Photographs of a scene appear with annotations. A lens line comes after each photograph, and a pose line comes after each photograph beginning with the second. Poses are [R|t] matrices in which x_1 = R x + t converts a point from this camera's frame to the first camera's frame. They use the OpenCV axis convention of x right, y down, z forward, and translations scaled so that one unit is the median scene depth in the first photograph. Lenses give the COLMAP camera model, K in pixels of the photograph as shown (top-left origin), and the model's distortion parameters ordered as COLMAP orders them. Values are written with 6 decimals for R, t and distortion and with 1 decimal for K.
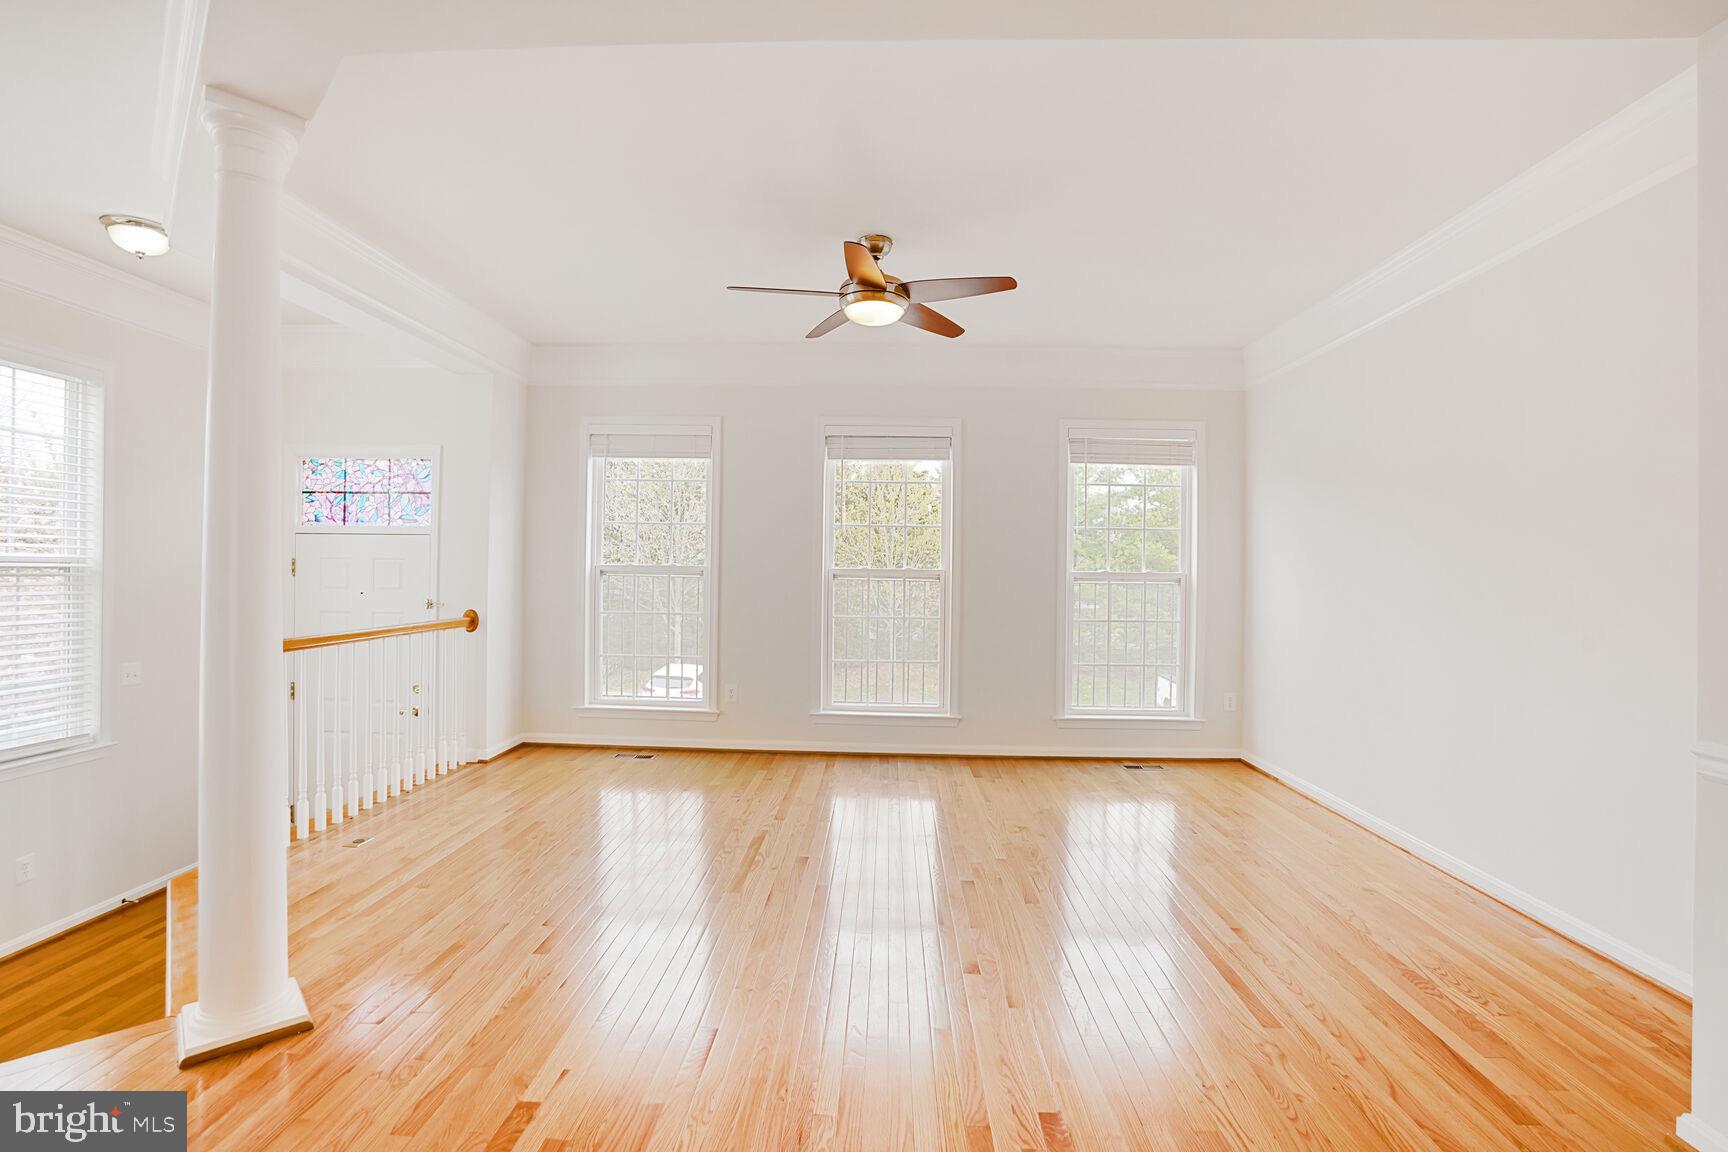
lens RADIAL K [[804.8, 0, 849.5], [0, 804.8, 567.6], [0, 0, 1]] dist [-0.059283, 0.027378]
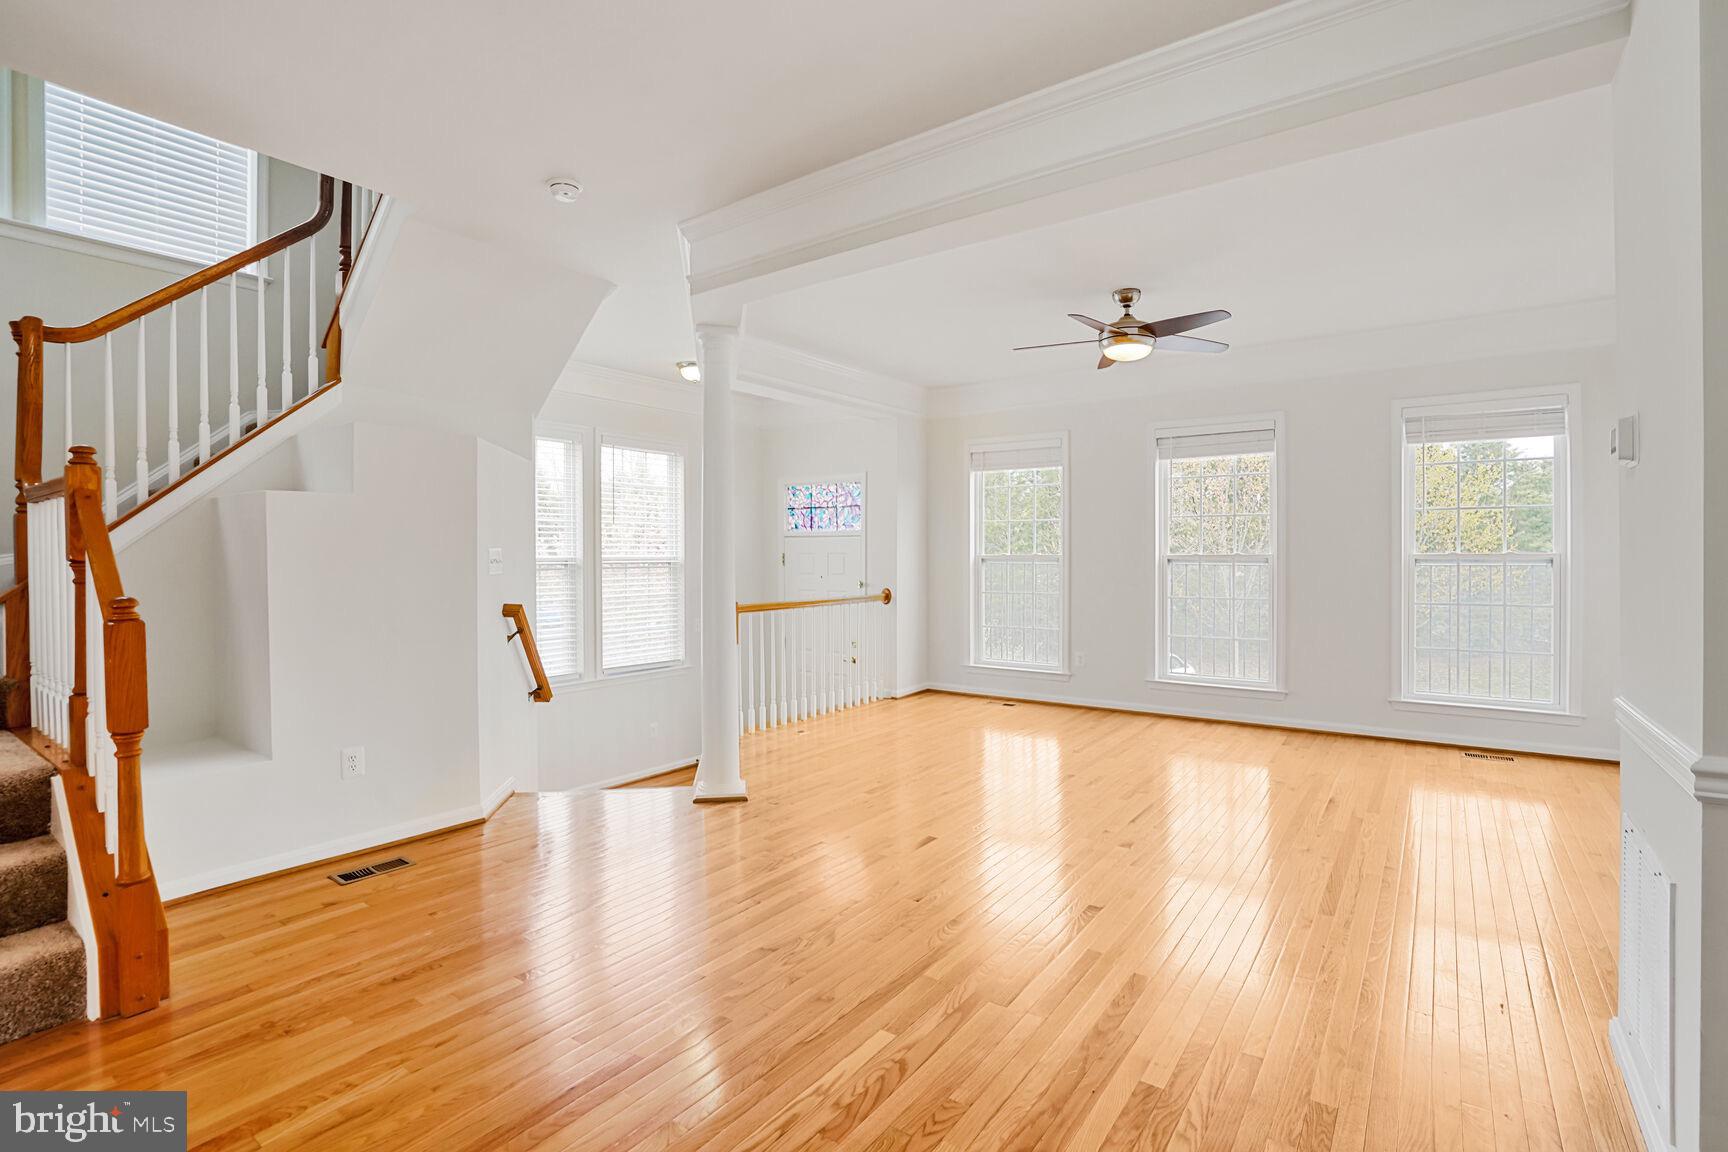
lens RADIAL K [[804.8, 0, 849.5], [0, 804.8, 567.6], [0, 0, 1]] dist [-0.059283, 0.027378]
pose [[0.825531, -0.008704, -0.564290, 0.261793], [0.019077, 0.999740, 0.012489, -0.002424], [0.564034, -0.021075, 0.825482, -0.196926]]
